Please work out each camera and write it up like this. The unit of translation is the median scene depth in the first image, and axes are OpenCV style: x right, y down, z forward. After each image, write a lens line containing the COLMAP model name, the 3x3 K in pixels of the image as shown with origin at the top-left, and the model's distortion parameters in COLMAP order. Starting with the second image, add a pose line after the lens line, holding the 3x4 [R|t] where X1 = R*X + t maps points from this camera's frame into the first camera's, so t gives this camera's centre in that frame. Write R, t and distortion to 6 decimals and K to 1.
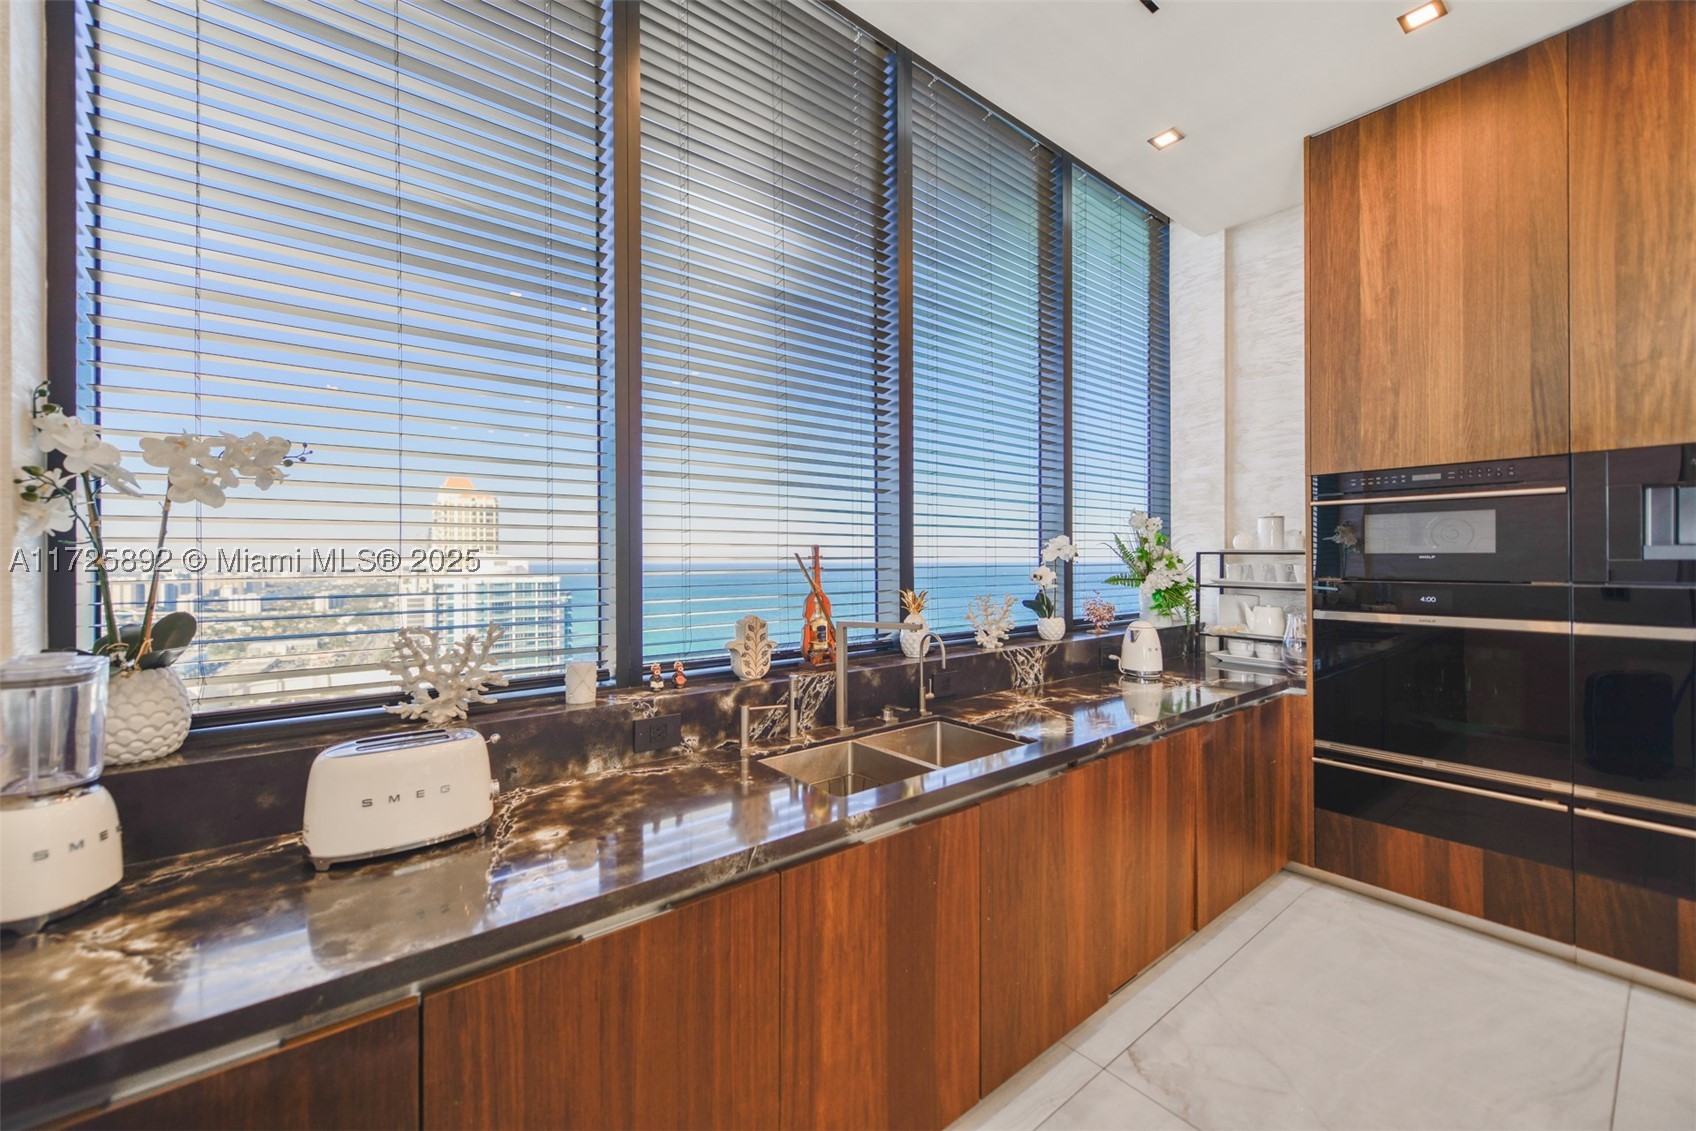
lens RADIAL K [[681.9, 0, 850.5], [0, 681.9, 554.2], [0, 0, 1]] dist [0.004245, -0.004669]
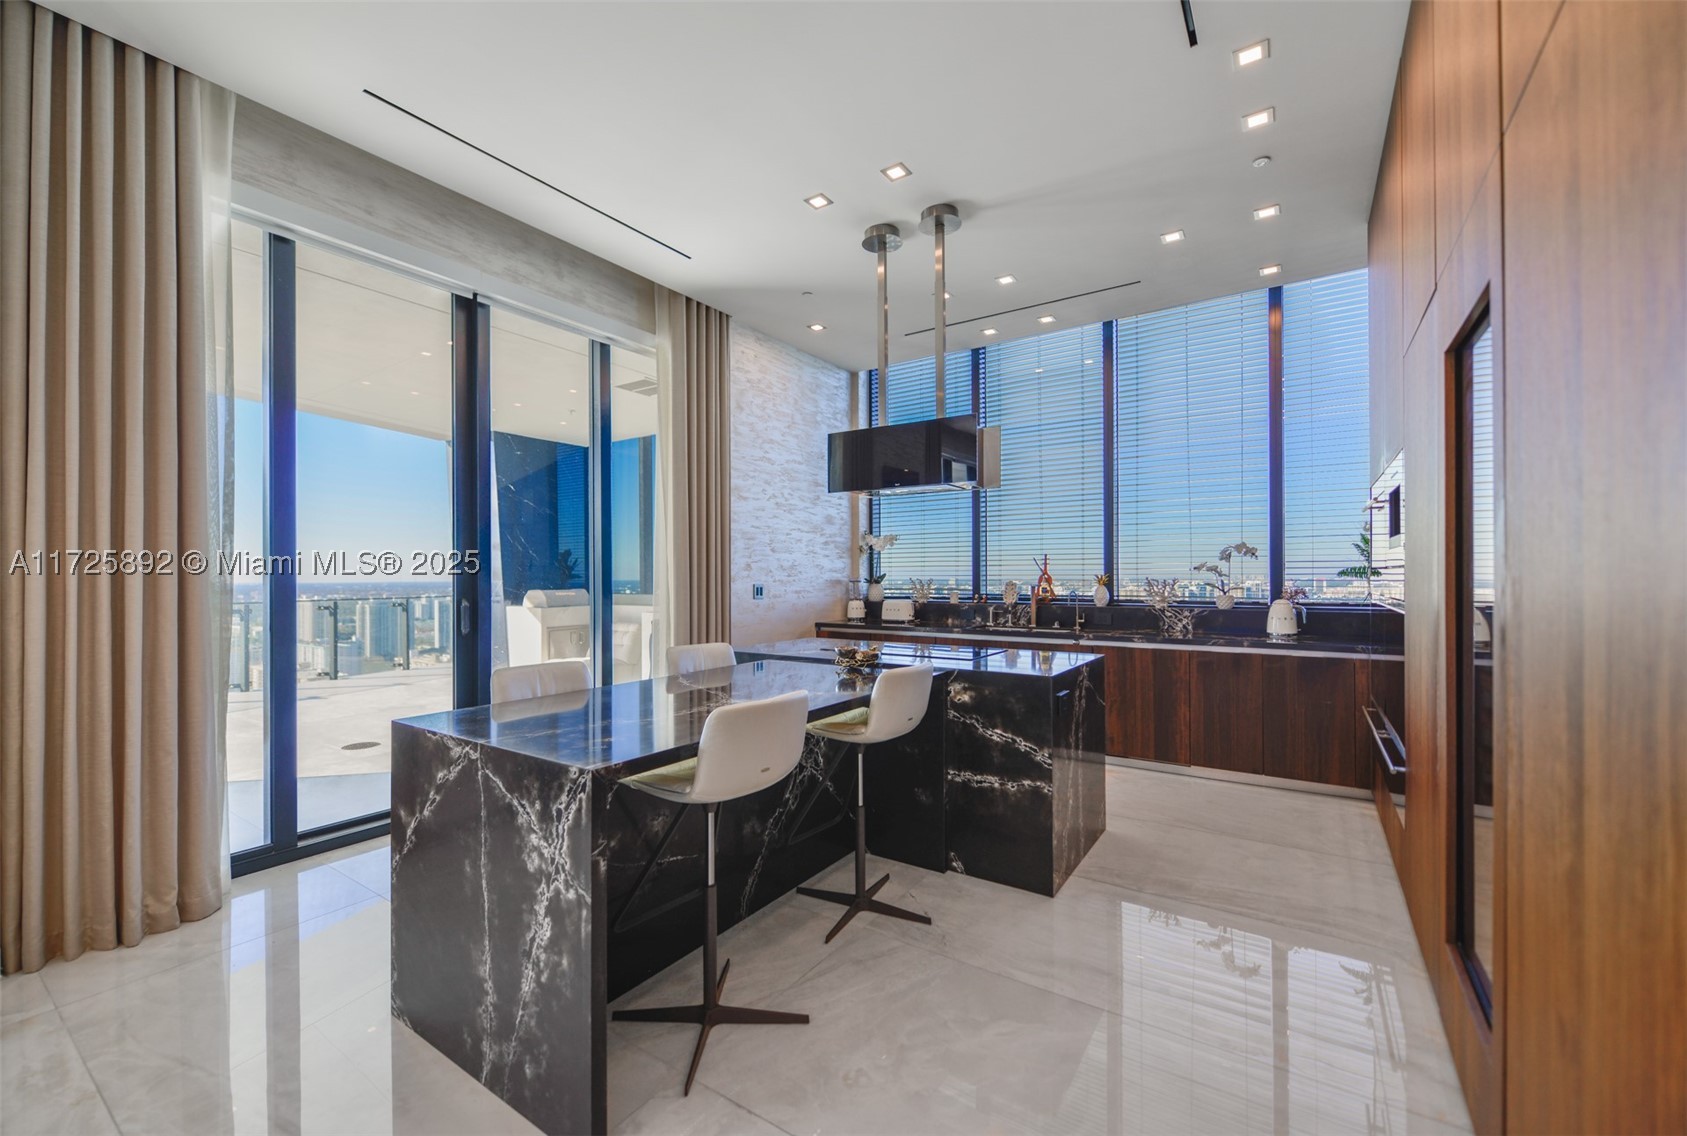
lens RADIAL K [[678.3, 0, 826.7], [0, 678.3, 579.5], [0, 0, 1]] dist [0.004245, -0.004669]
pose [[0.270013, 0.005406, -0.962841, 3.368423], [0.007020, 0.999947, 0.007583, 0.086321], [0.962831, -0.008806, 0.269961, -0.657887]]
